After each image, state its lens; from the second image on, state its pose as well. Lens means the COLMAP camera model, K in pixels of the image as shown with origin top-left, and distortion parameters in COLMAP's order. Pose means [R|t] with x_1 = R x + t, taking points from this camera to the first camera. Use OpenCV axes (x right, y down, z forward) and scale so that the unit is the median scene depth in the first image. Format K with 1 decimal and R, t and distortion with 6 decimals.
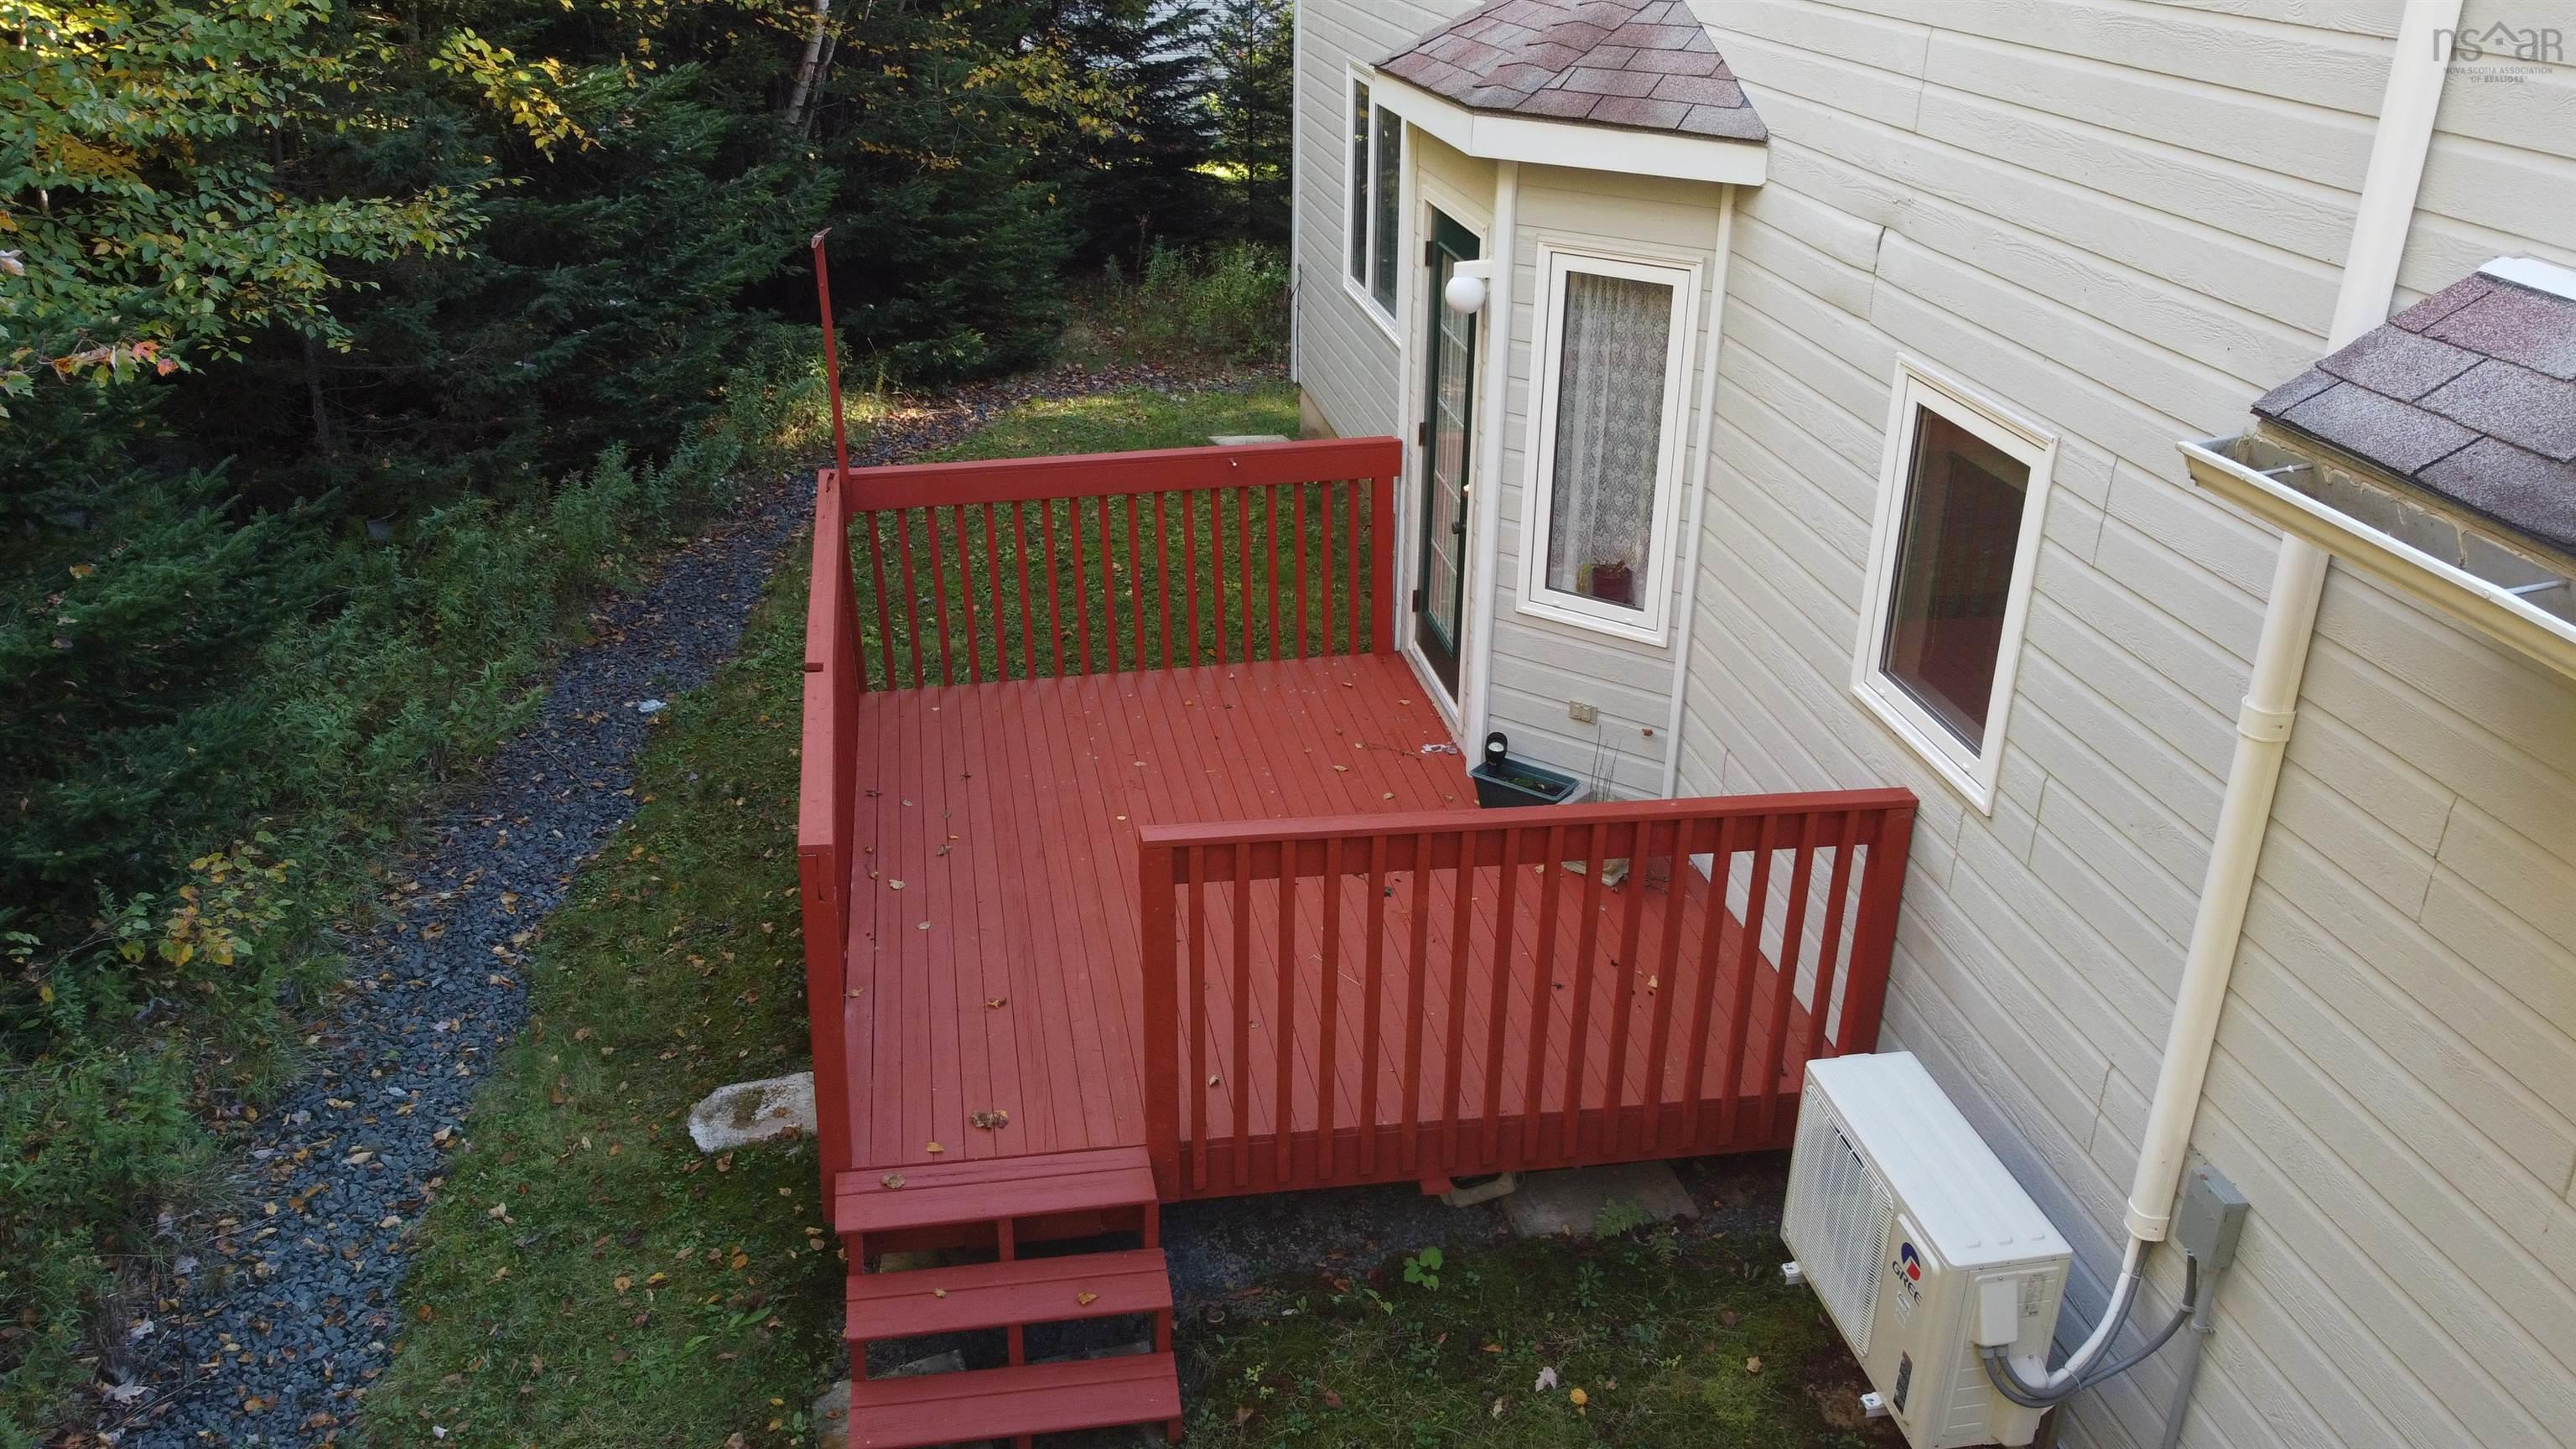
lens RADIAL K [[1945.0, 0, 1286.4], [0, 1945.0, 721.2], [0, 0, 1]] dist [-0.001813, 0.003743]
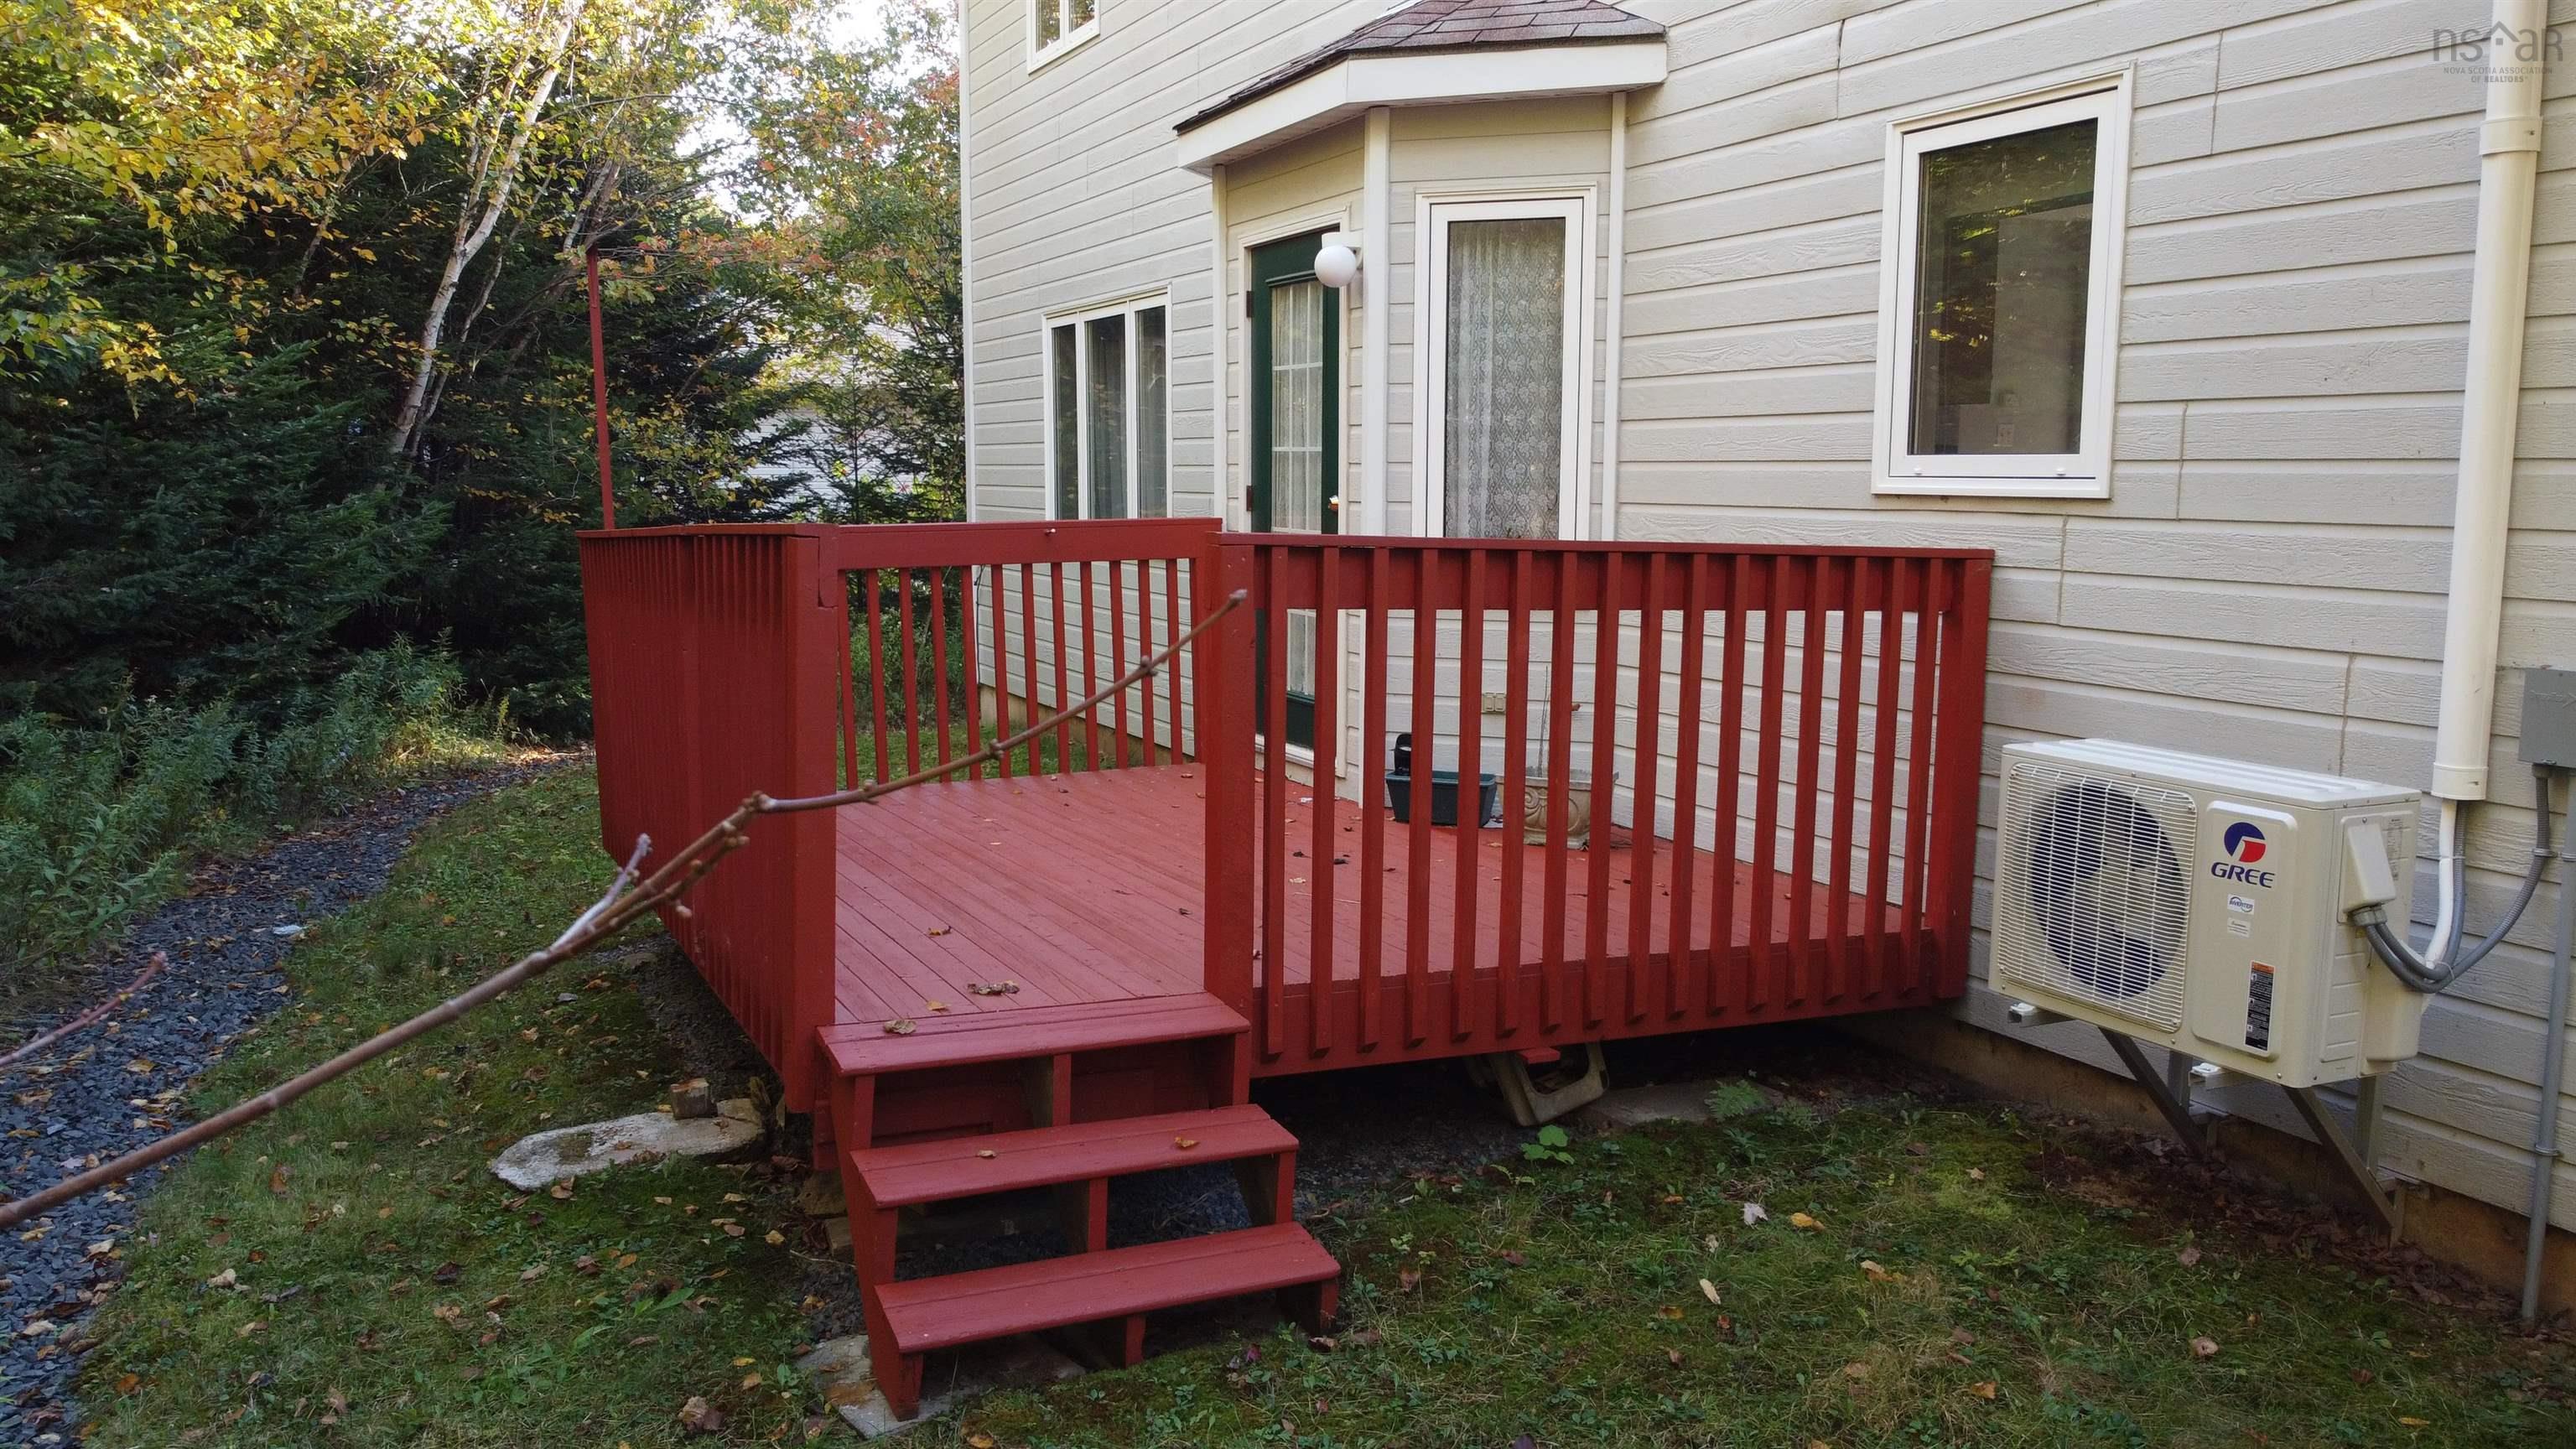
lens RADIAL K [[1945.0, 0, 1285.9], [0, 1945.0, 737.9], [0, 0, 1]] dist [-0.001813, 0.003743]
pose [[0.966346, -0.037694, 0.254468, -0.200541], [0.111089, 0.953362, -0.280643, 0.291347], [-0.232021, 0.299467, 0.925465, 0.208132]]
